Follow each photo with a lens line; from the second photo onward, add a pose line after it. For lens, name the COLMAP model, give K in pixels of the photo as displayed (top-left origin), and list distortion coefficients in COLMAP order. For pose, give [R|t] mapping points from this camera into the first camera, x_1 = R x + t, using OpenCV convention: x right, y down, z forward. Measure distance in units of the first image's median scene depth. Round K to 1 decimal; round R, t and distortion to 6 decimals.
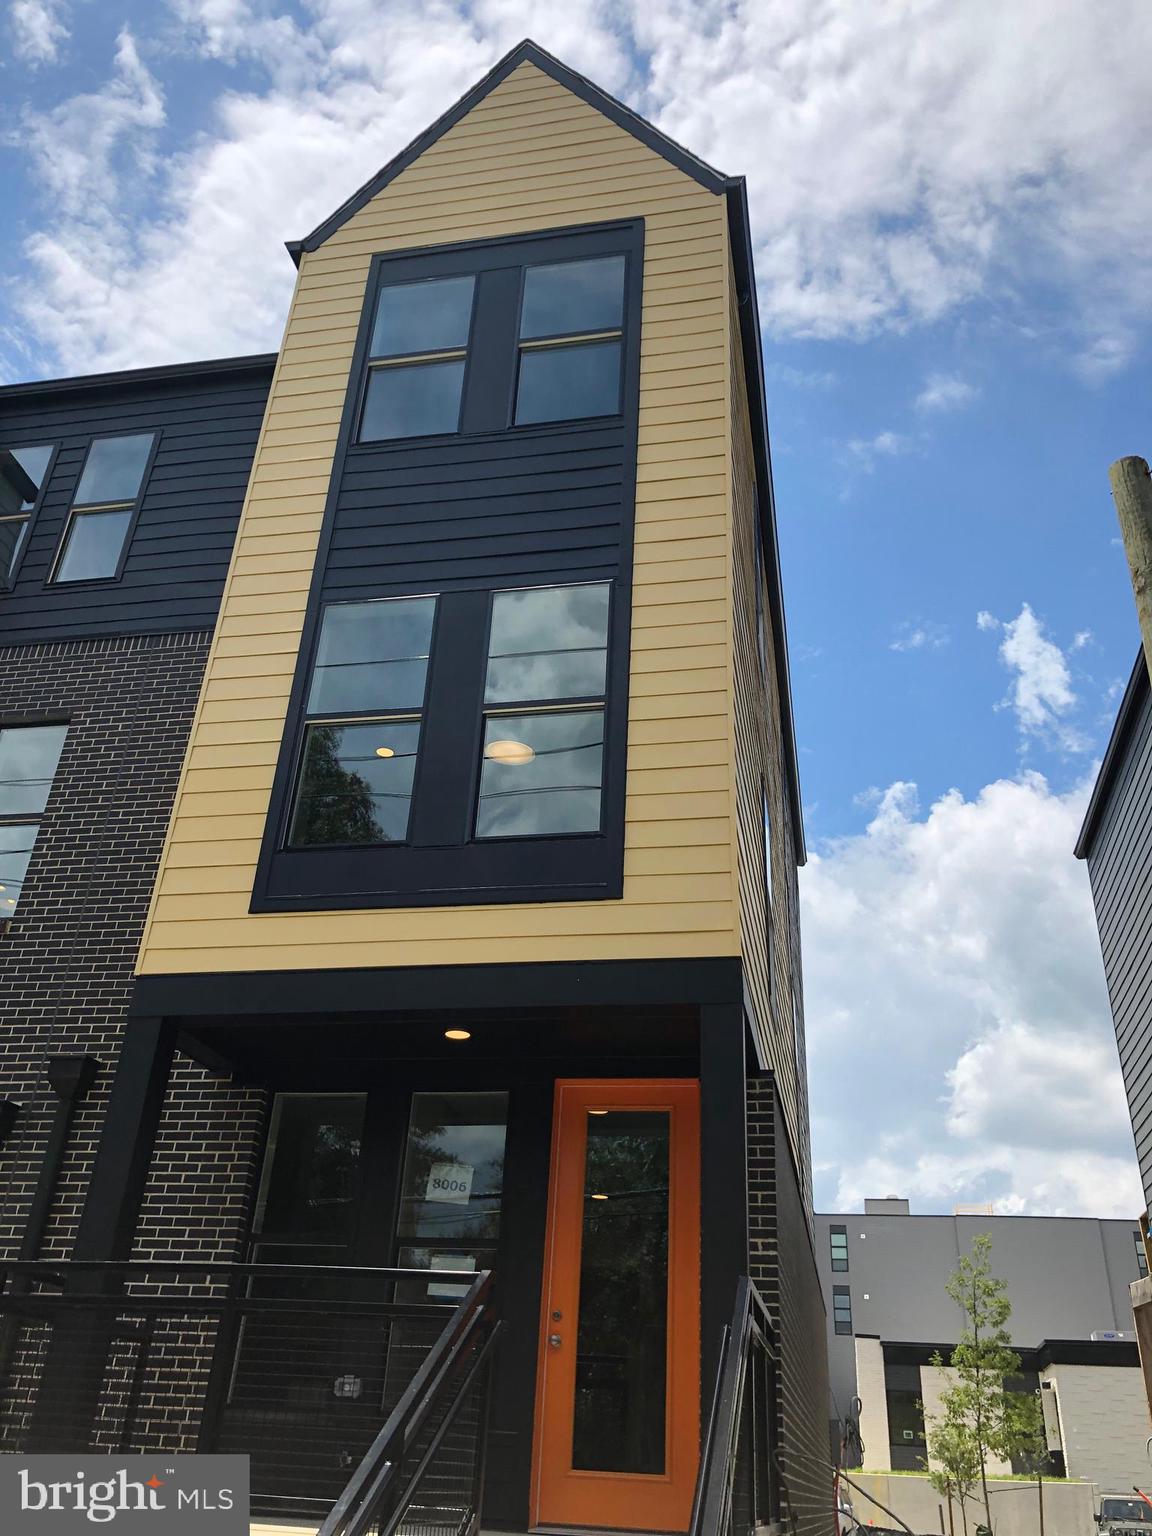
lens RADIAL K [[1243.8, 0, 578.4], [0, 1243.8, 760.0], [0, 0, 1]] dist [0.026909, 0.006492]
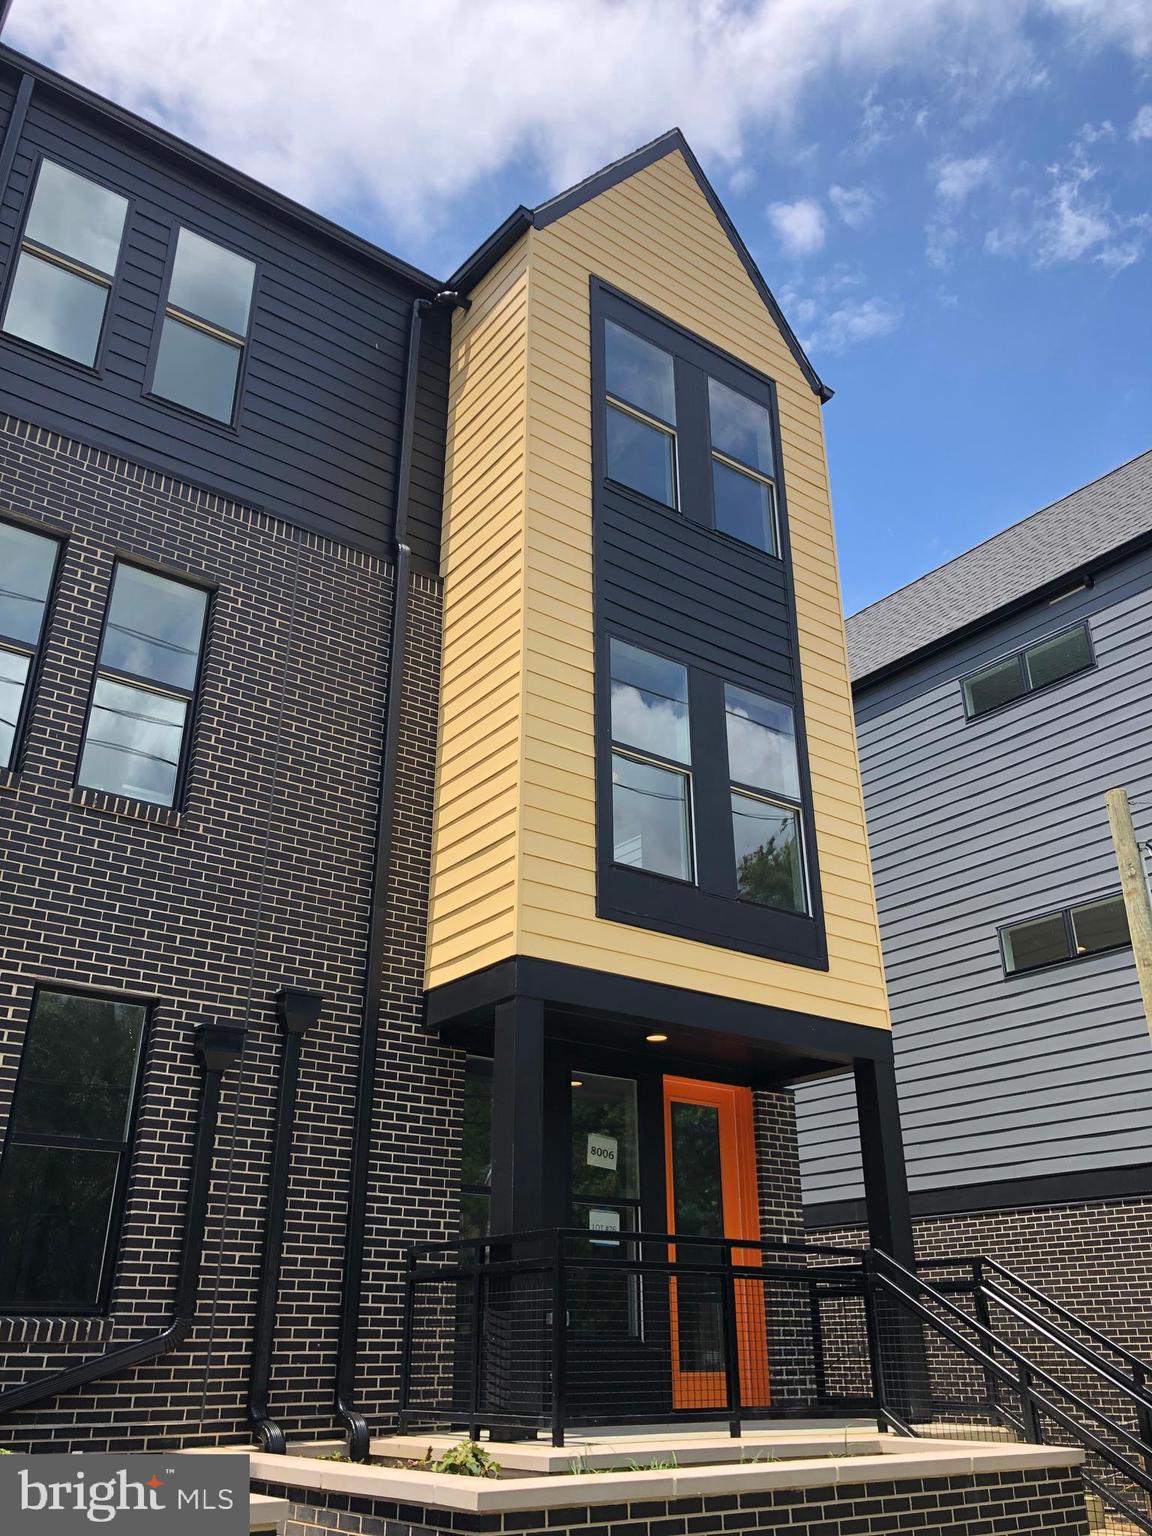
lens RADIAL K [[1253.4, 0, 576.0], [0, 1253.4, 740.8], [0, 0, 1]] dist [0.046963, -0.005431]
pose [[0.669804, 0.281704, 0.687026, -1.054514], [-0.340445, 0.938768, -0.053016, 0.037041], [-0.659894, -0.198385, 0.724696, 0.205800]]
